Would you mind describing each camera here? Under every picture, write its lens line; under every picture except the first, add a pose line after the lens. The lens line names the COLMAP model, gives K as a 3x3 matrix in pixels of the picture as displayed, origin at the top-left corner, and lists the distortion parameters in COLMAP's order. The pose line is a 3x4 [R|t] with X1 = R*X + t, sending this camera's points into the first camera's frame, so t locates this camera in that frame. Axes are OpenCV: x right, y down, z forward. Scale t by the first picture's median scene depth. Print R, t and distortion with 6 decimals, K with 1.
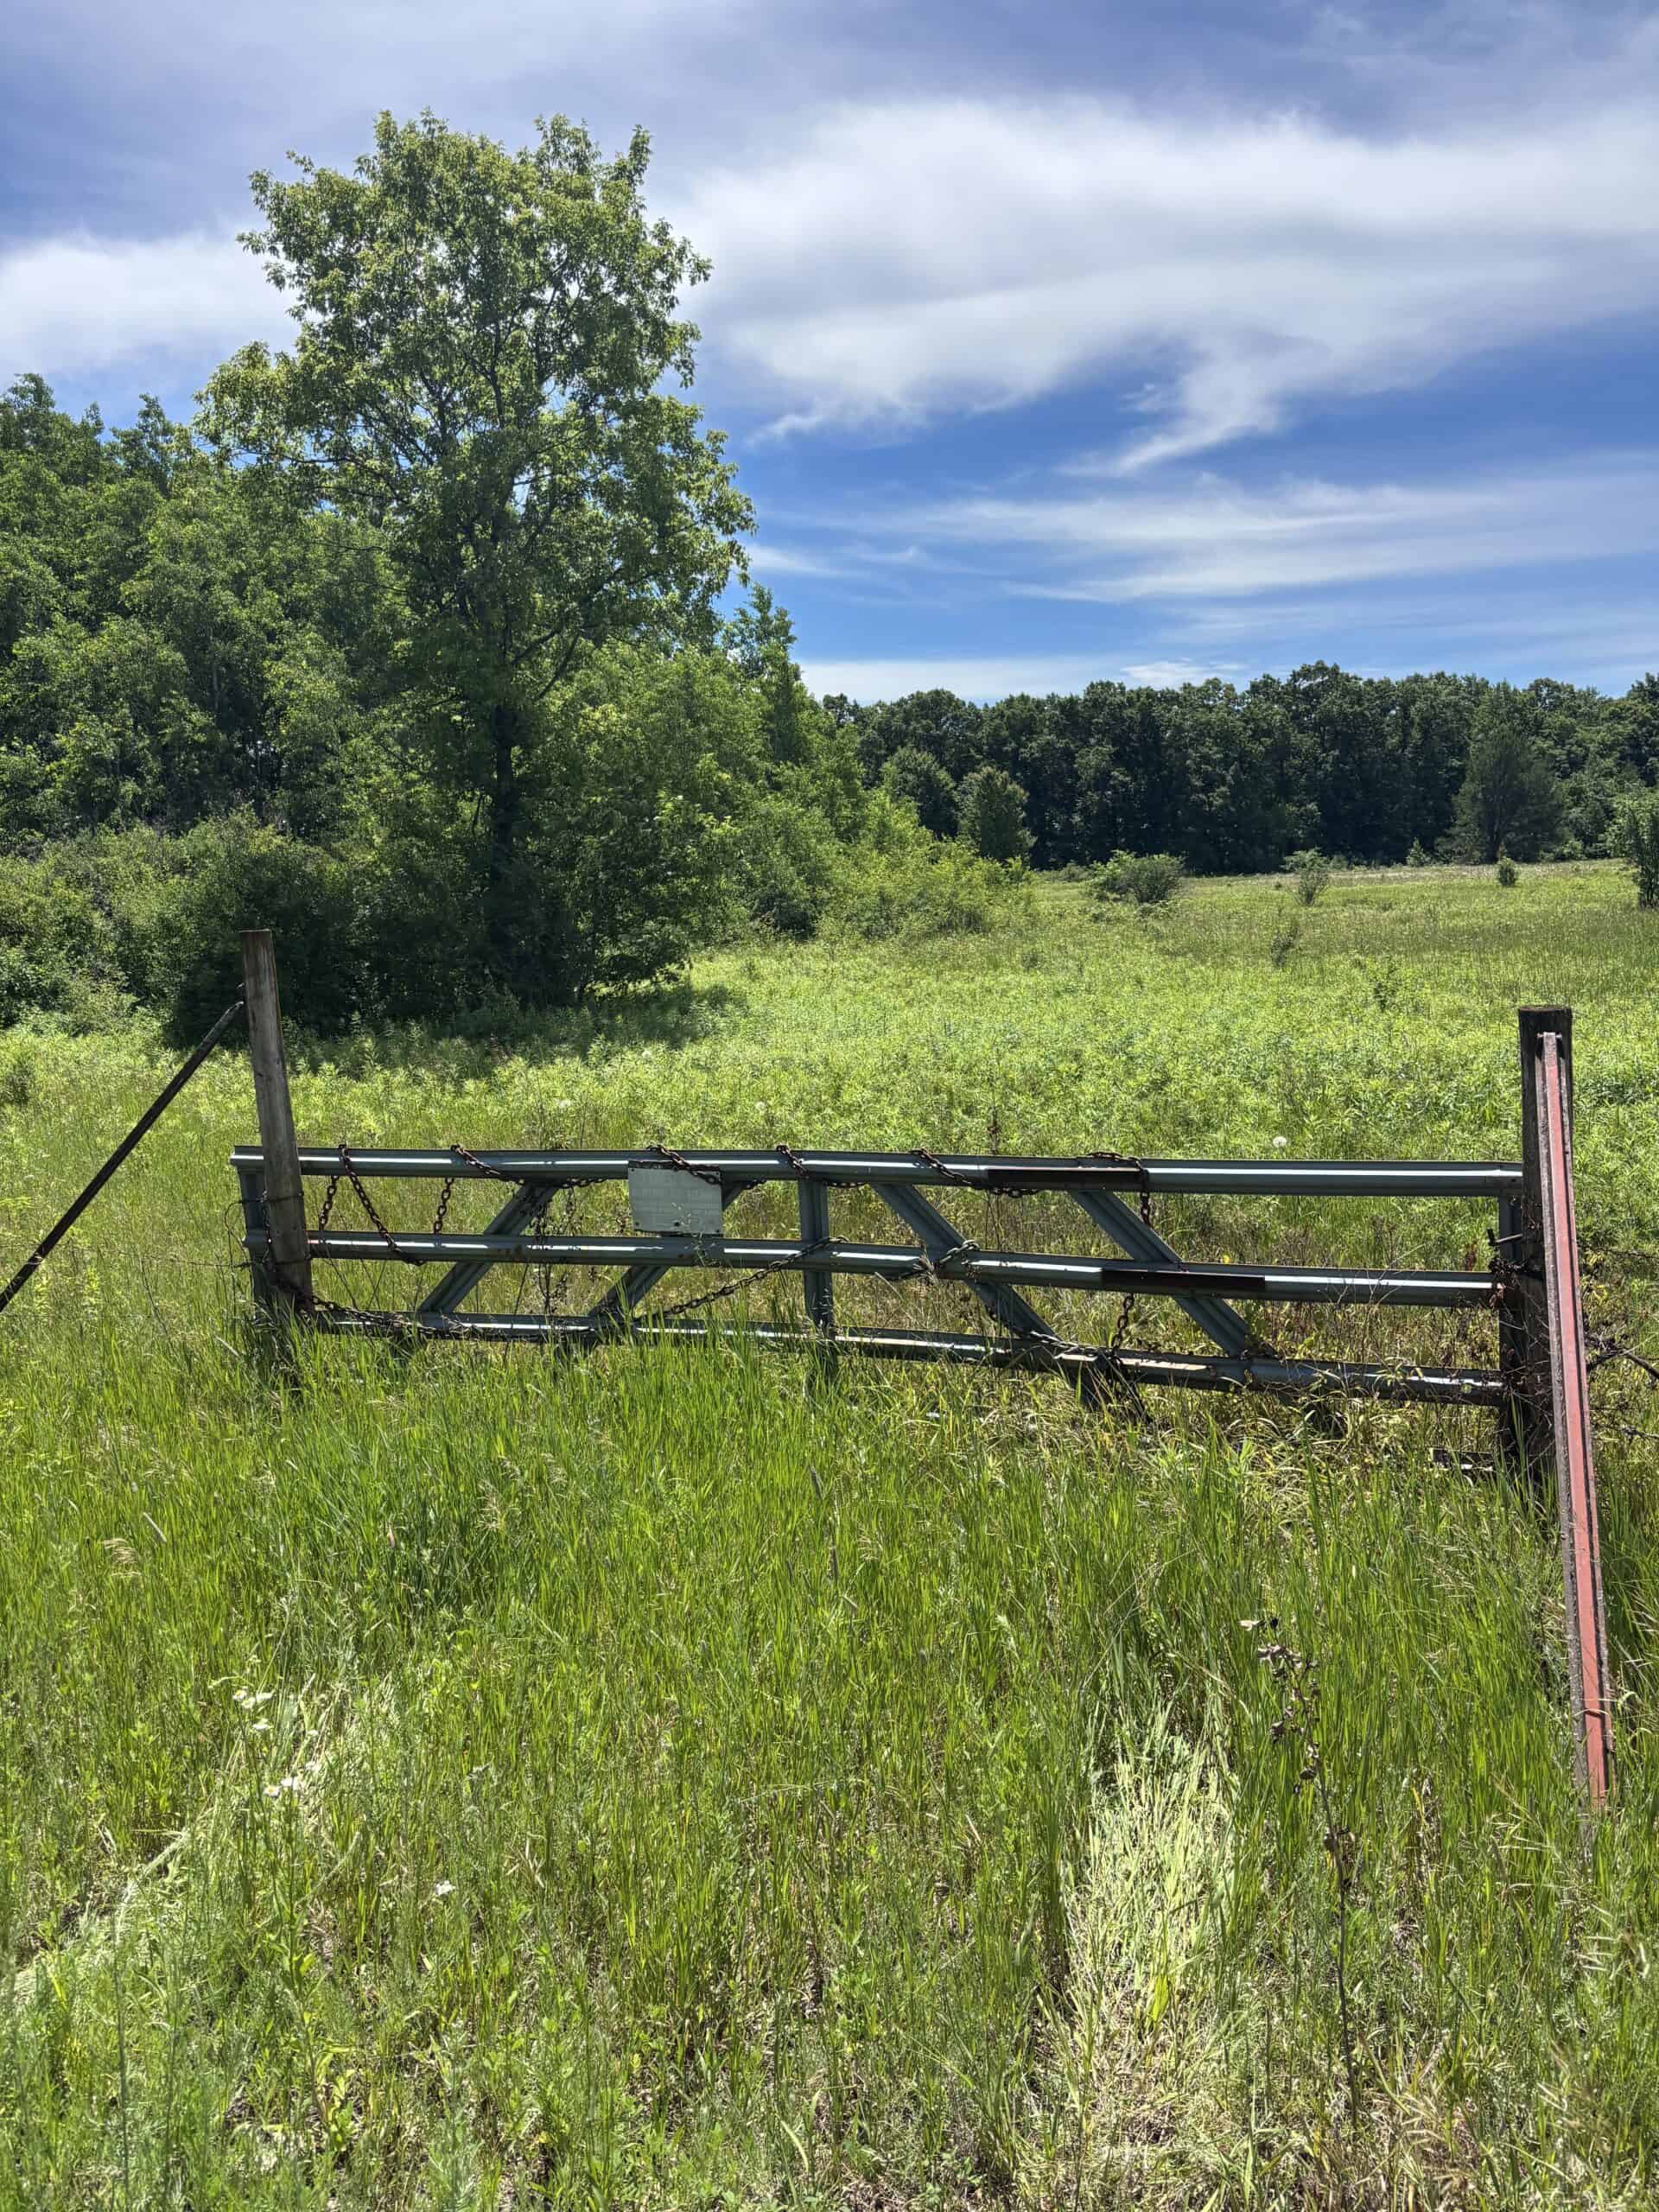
lens RADIAL K [[1710.2, 0, 823.1], [0, 1710.2, 1067.8], [0, 0, 1]] dist [0.123075, -0.223065]
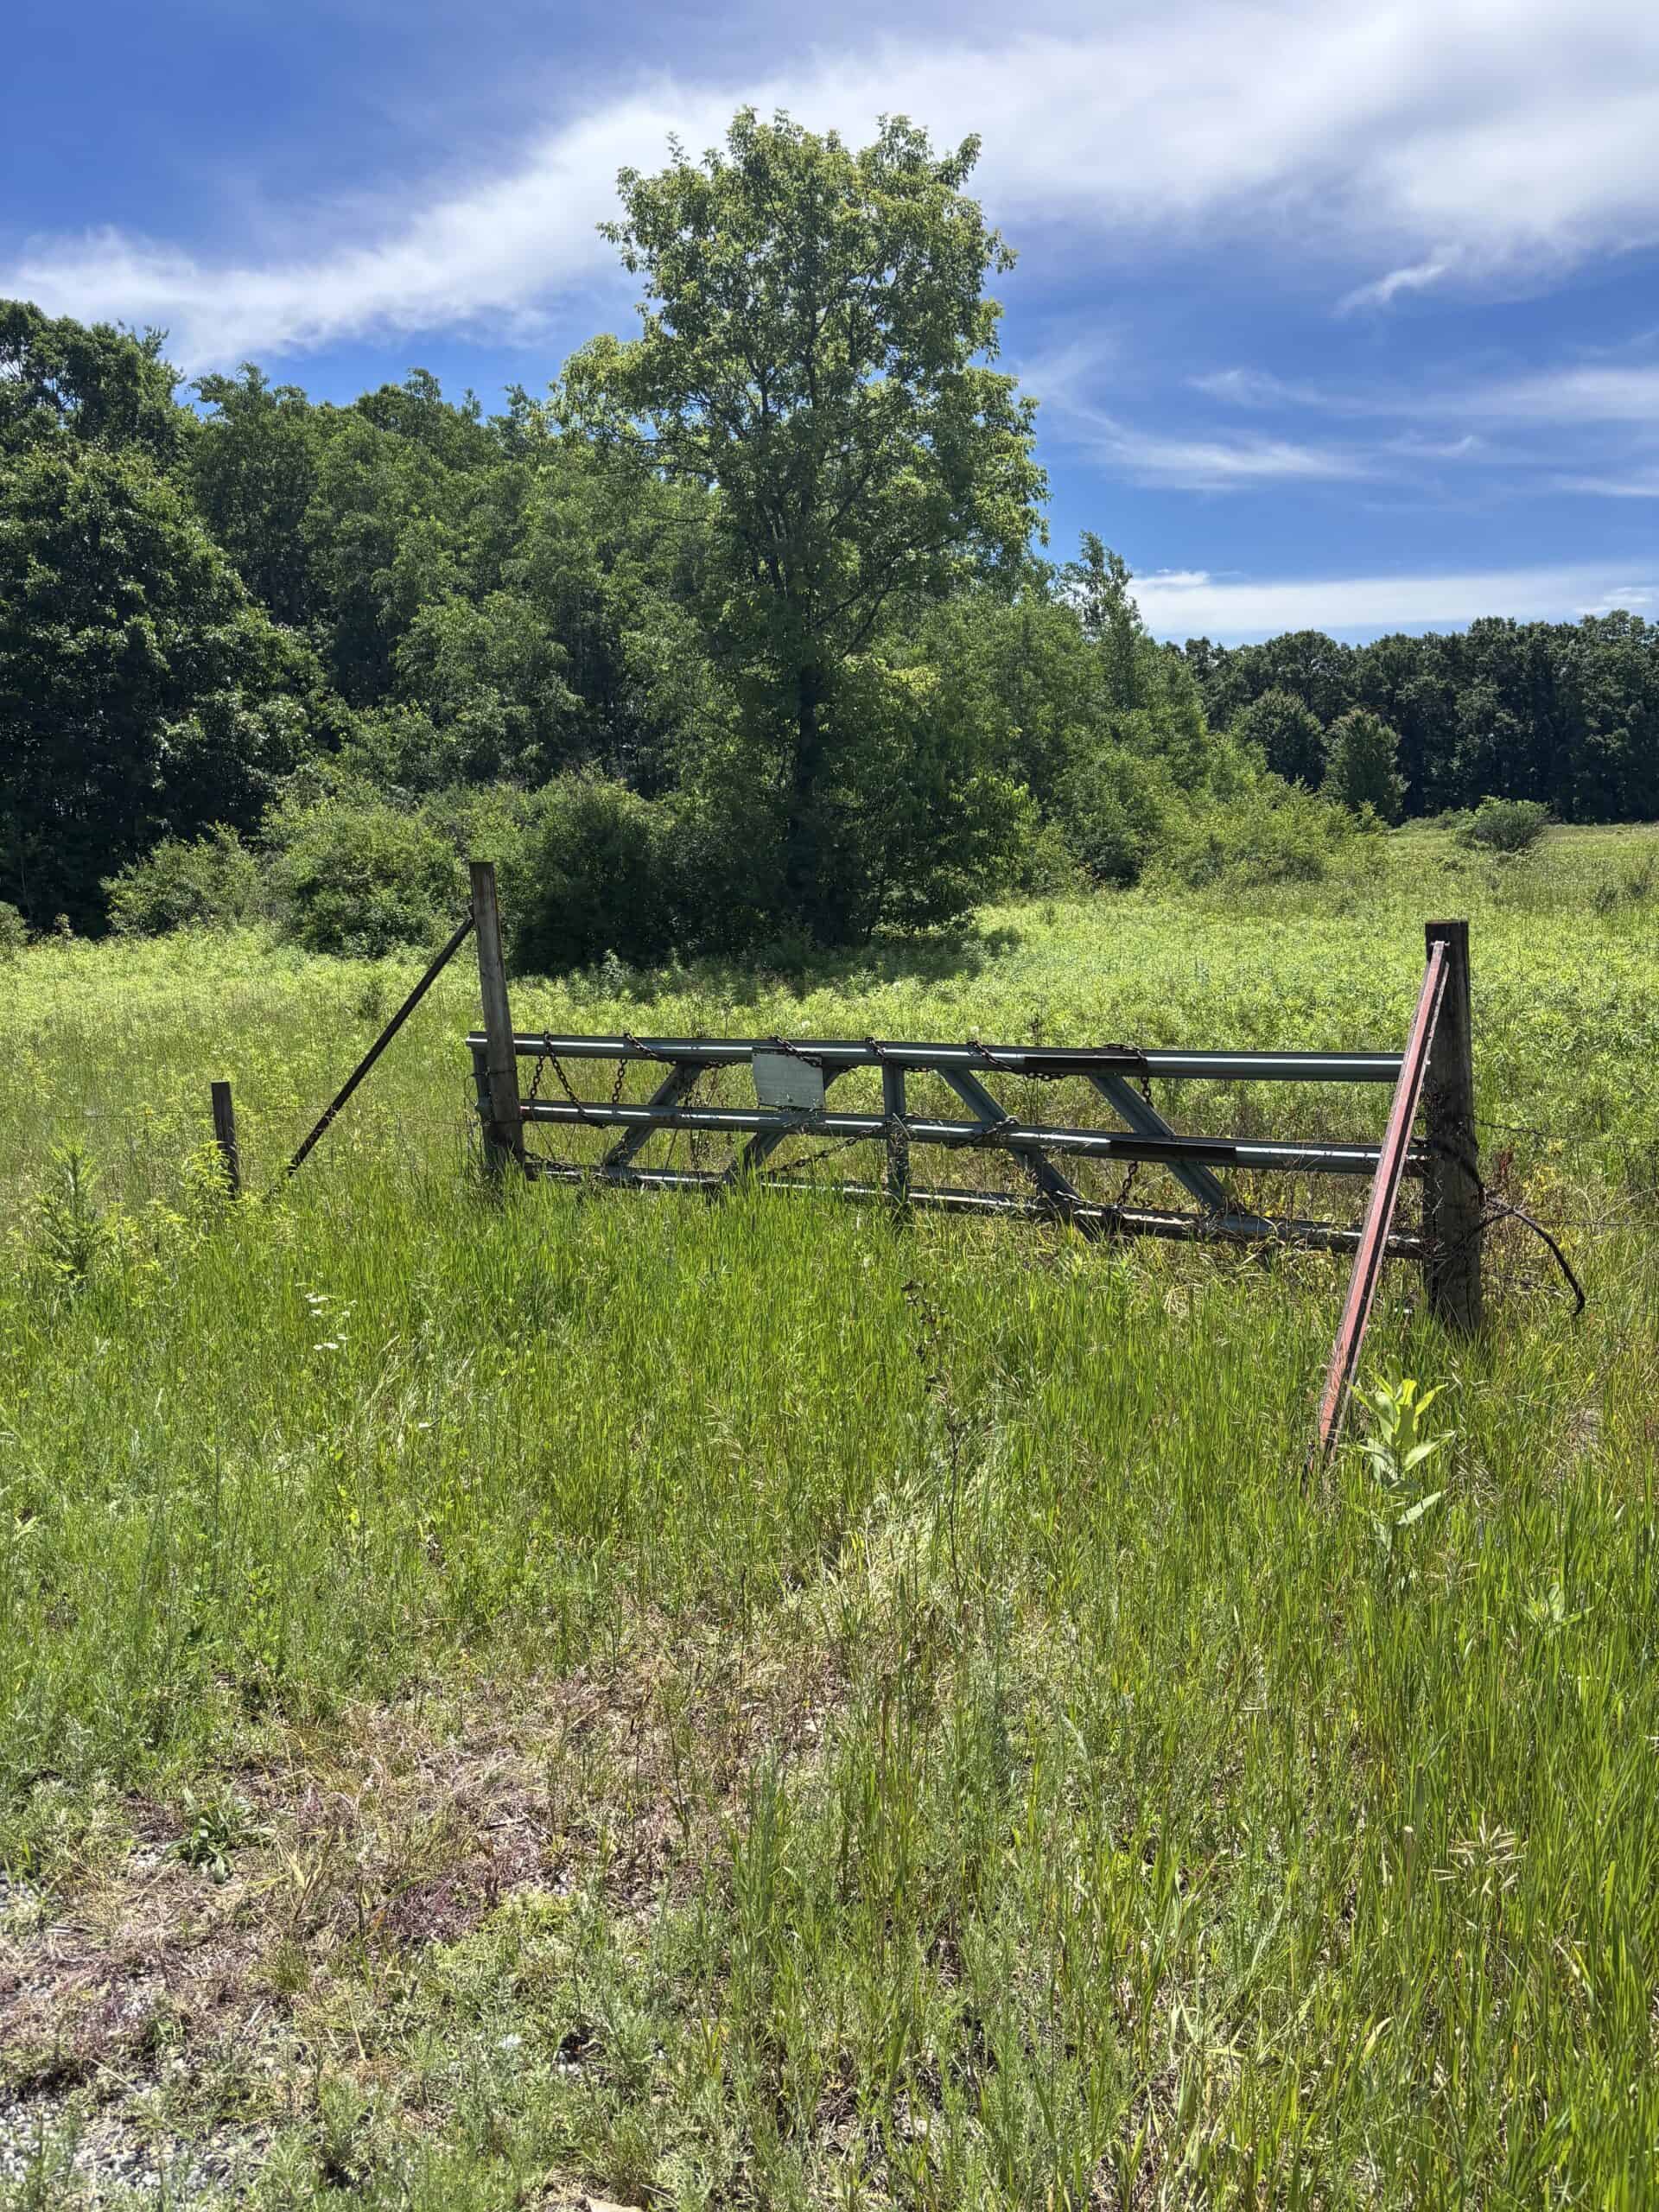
lens RADIAL K [[1710.2, 0, 823.1], [0, 1710.2, 1067.8], [0, 0, 1]] dist [0.123075, -0.223065]
pose [[0.978468, 0.026932, -0.204635, 0.035869], [-0.021264, 0.999328, 0.029847, 0.005843], [0.205302, -0.024853, 0.978383, -0.038429]]
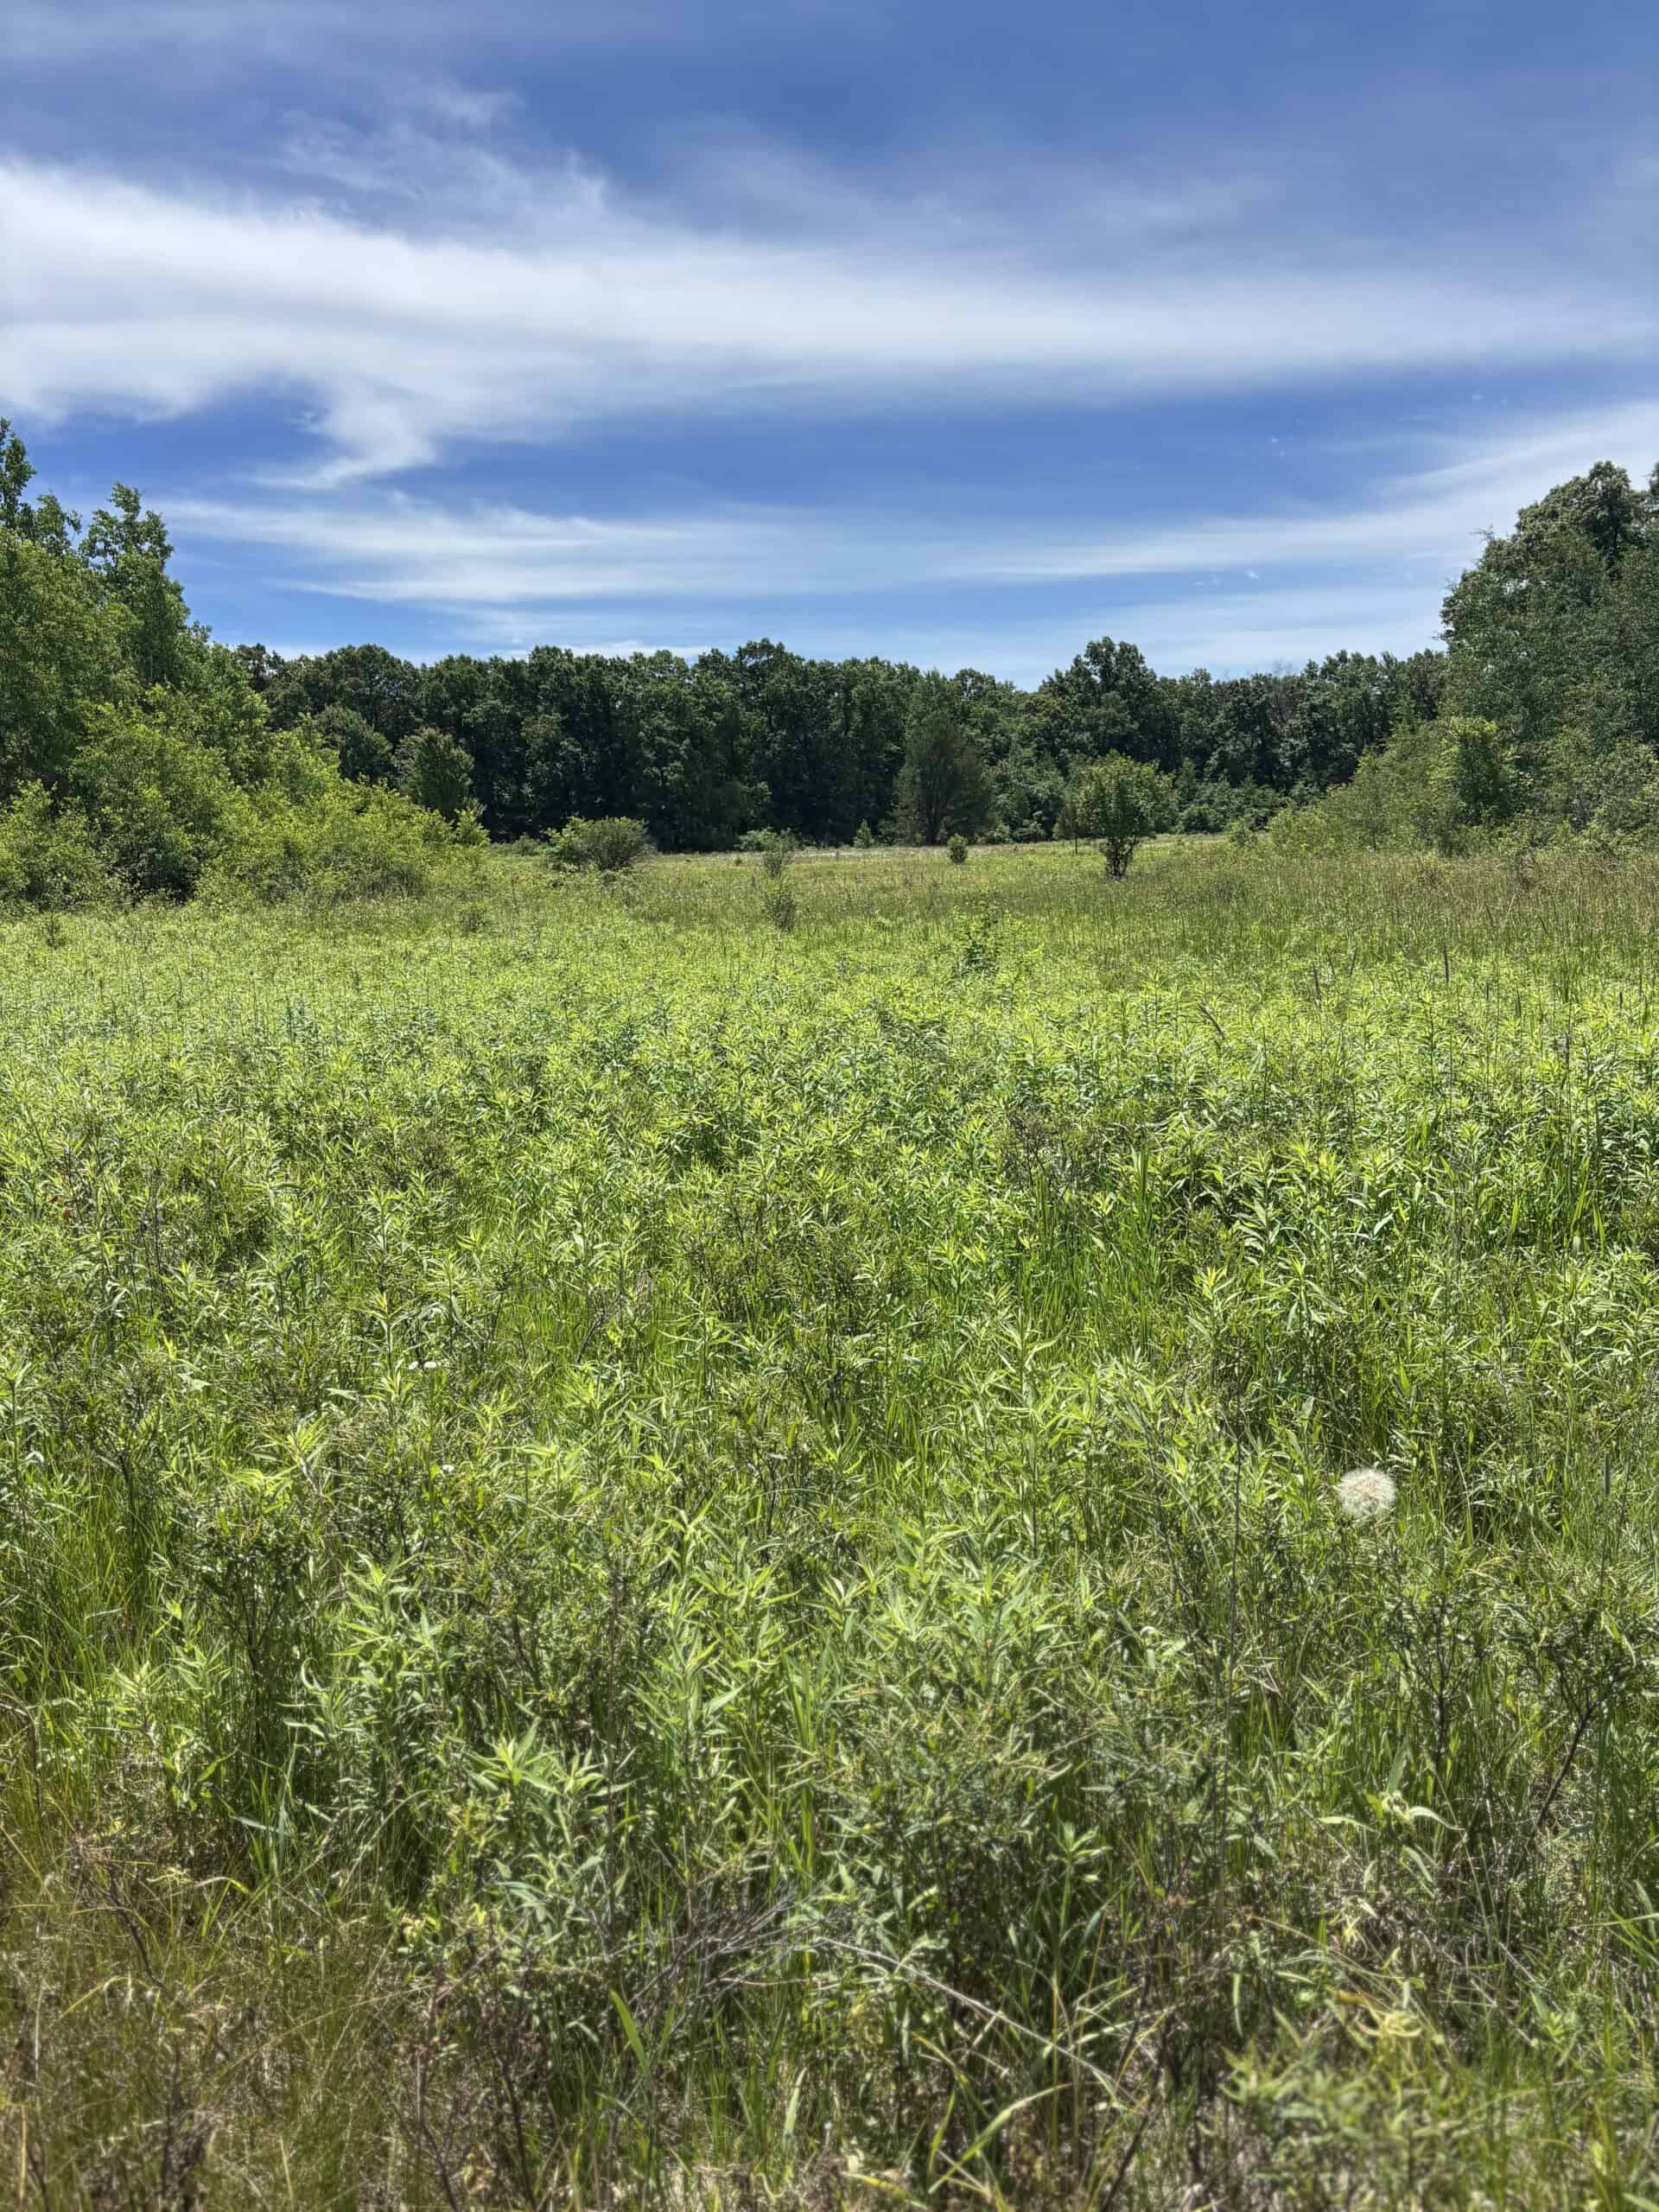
lens RADIAL K [[1686.2, 0, 795.9], [0, 1686.2, 1118.3], [0, 0, 1]] dist [0.179382, -0.002876]
pose [[0.955729, -0.033259, 0.292364, 0.036401], [0.021491, 0.998828, 0.043373, -0.006175], [-0.293463, -0.035170, 0.955323, 0.240540]]
